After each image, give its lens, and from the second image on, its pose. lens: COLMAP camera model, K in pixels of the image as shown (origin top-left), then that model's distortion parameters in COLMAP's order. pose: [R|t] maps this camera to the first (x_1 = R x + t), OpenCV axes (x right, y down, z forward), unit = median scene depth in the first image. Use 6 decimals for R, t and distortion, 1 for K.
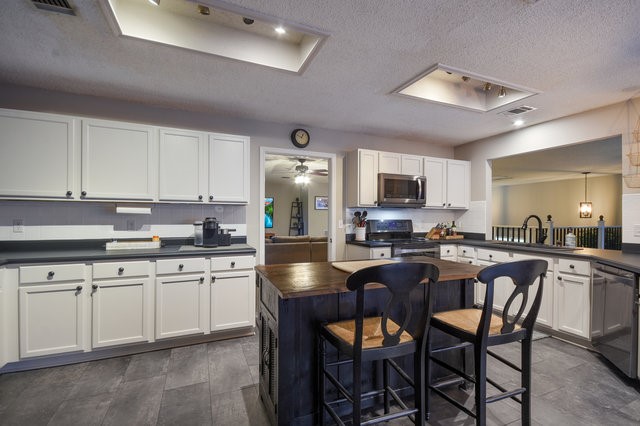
lens RADIAL K [[283.2, 0, 318.5], [0, 283.2, 216.2], [0, 0, 1]] dist [0.001941, 0.000283]
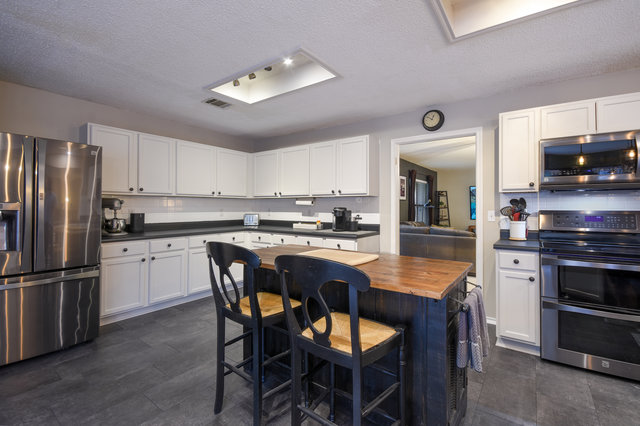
lens RADIAL K [[285.6, 0, 323.0], [0, 285.6, 211.8], [0, 0, 1]] dist [-0.001453, -0.000219]
pose [[0.526495, 0.009060, -0.850130, 0.623929], [0.000971, 0.999936, 0.011258, 0.009176], [0.850178, -0.006753, 0.526452, 0.256994]]
